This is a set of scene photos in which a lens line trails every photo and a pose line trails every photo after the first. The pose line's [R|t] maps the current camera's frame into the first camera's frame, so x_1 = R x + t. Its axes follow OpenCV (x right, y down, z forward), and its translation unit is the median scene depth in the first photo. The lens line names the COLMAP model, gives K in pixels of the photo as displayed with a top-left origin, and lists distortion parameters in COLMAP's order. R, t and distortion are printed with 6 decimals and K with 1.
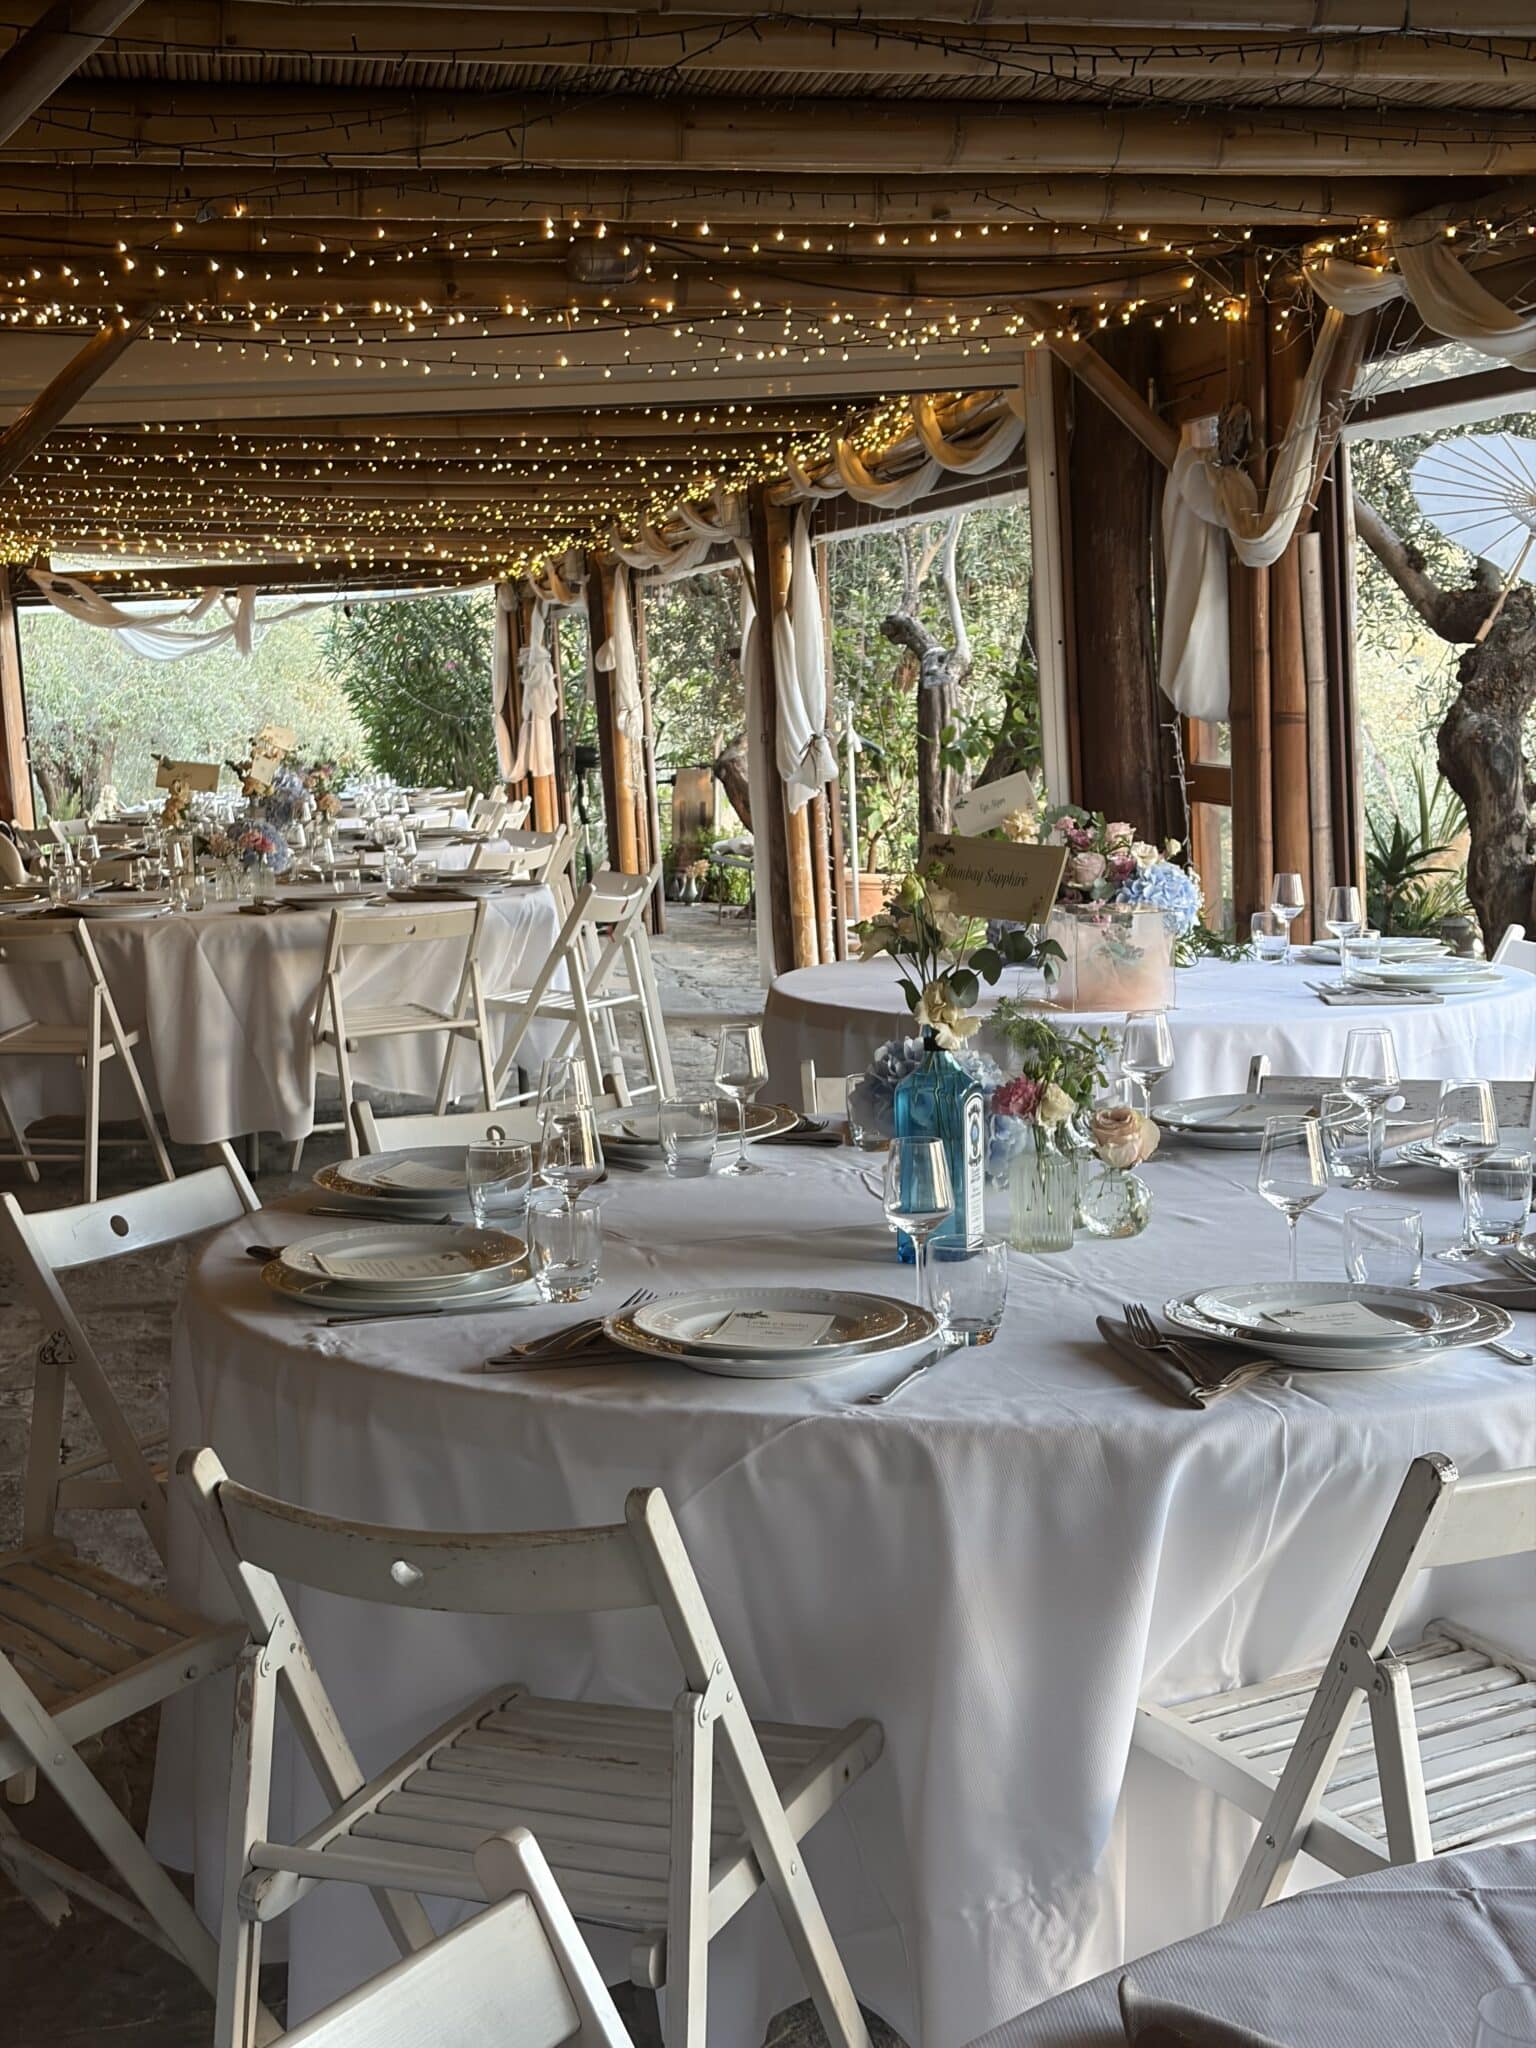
lens RADIAL K [[3101.7, 0, 768.0], [0, 3101.7, 1024.0], [0, 0, 1]] dist [-0.003219, -0.001580]
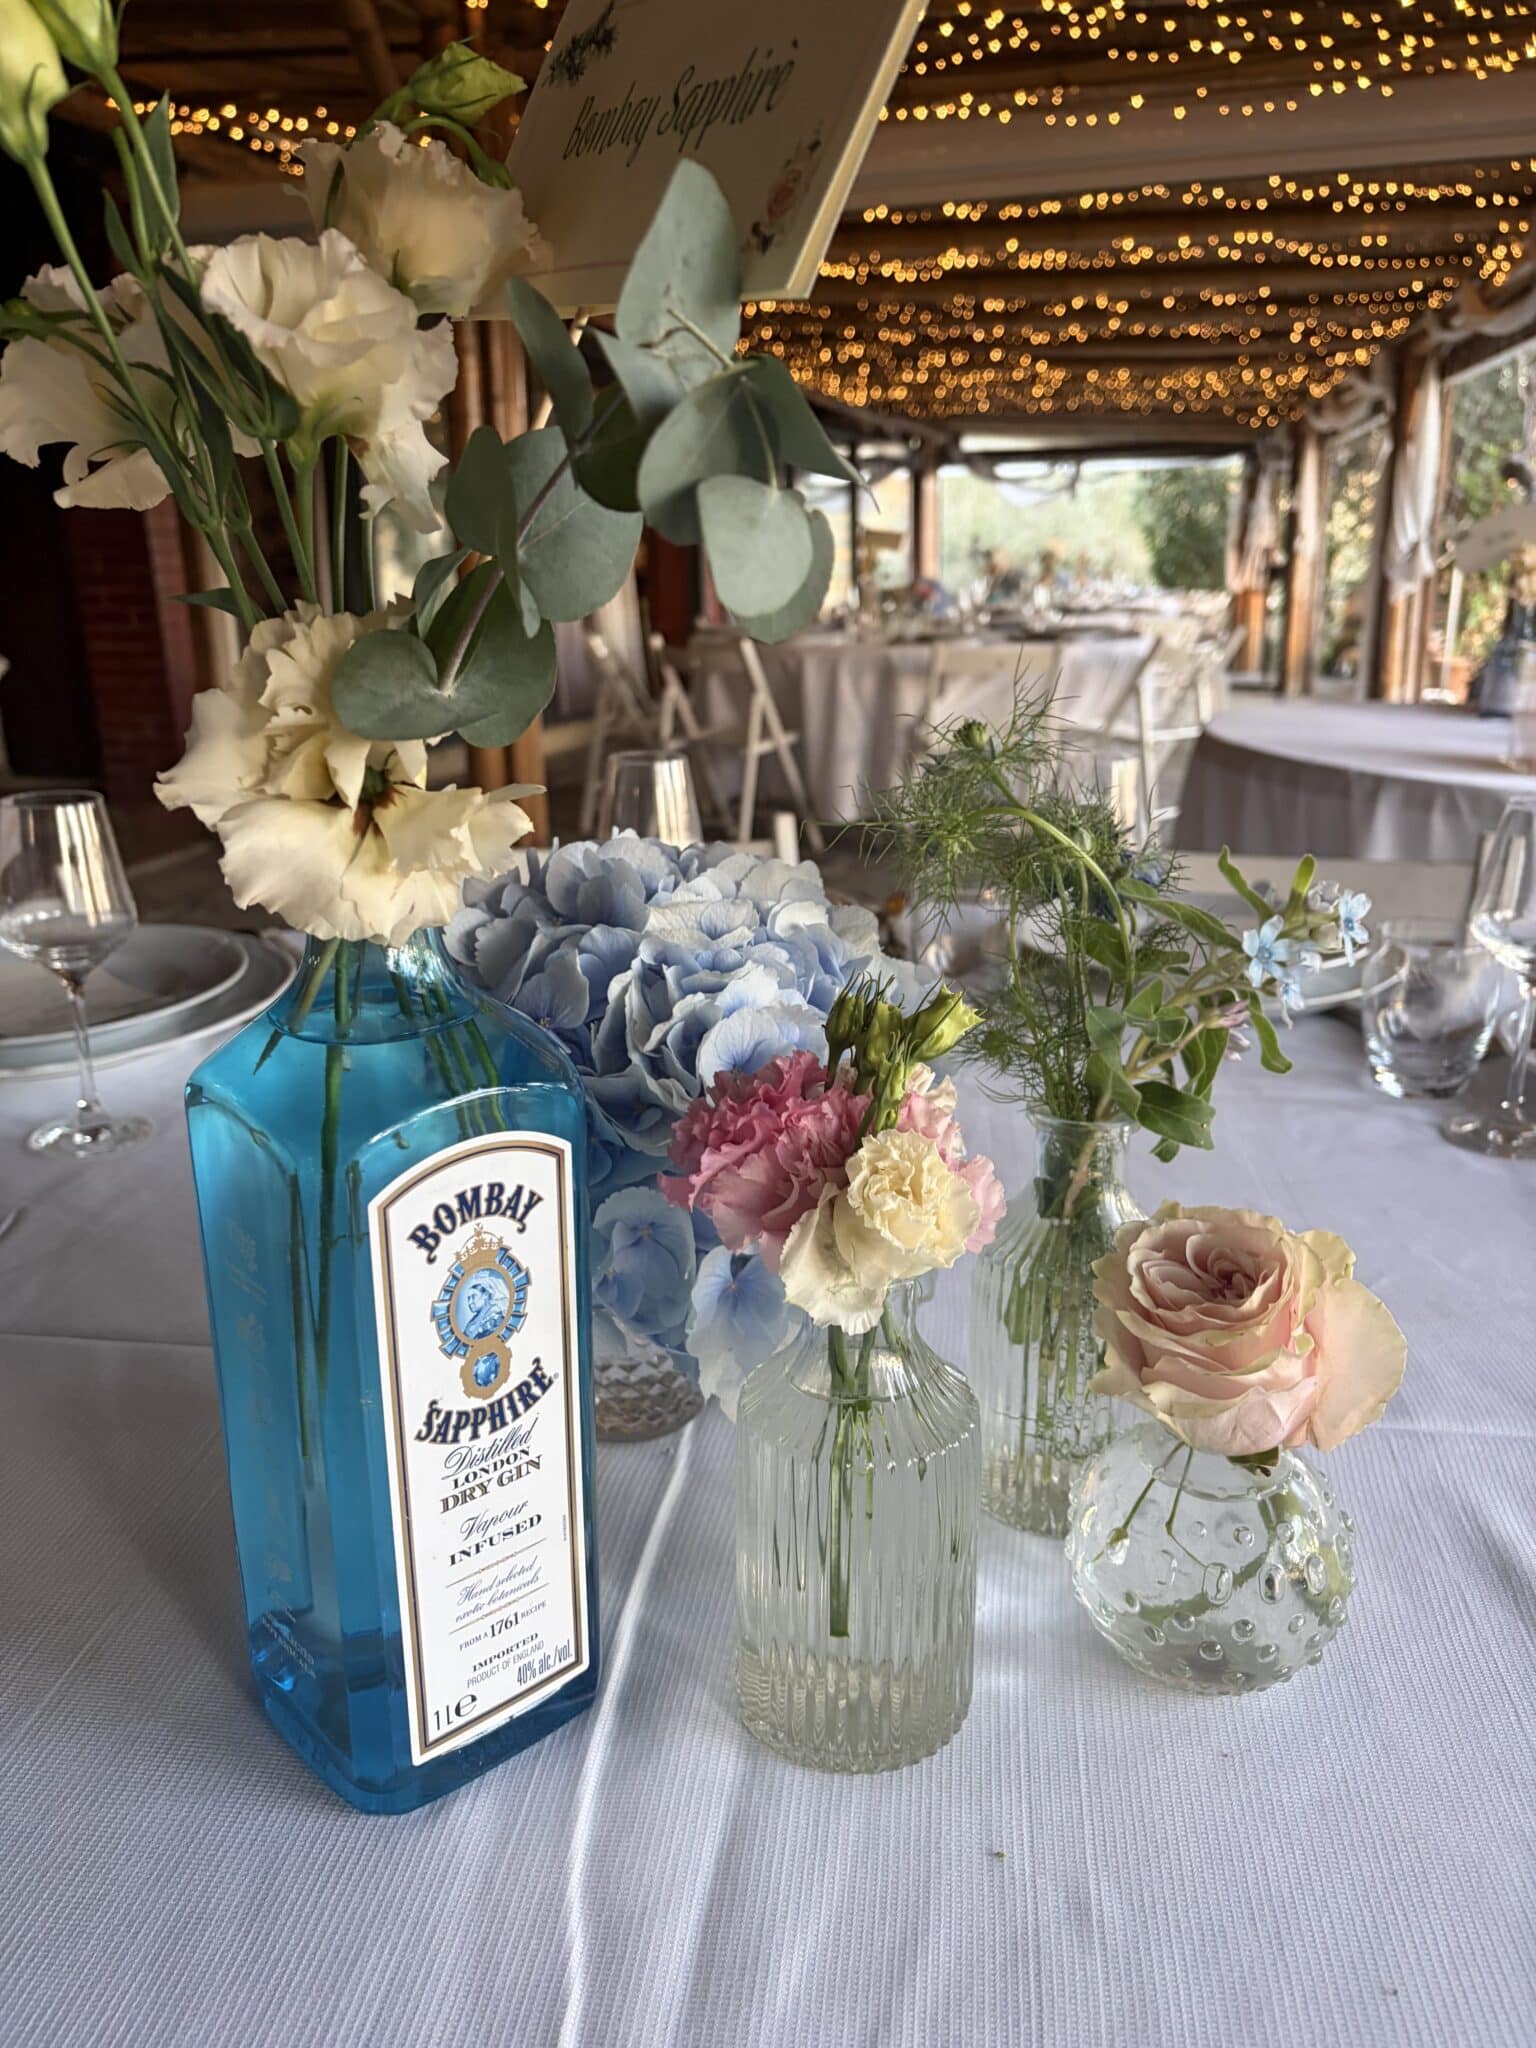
lens RADIAL K [[1645.9, 0, 768.0], [0, 1645.9, 1024.0], [0, 0, 1]] dist [-0.003273, -0.000096]
pose [[0.925584, 0.132309, -0.354667, 0.033847], [-0.070202, 0.980671, 0.182634, -0.002037], [0.371976, -0.144145, 0.916982, 0.243920]]
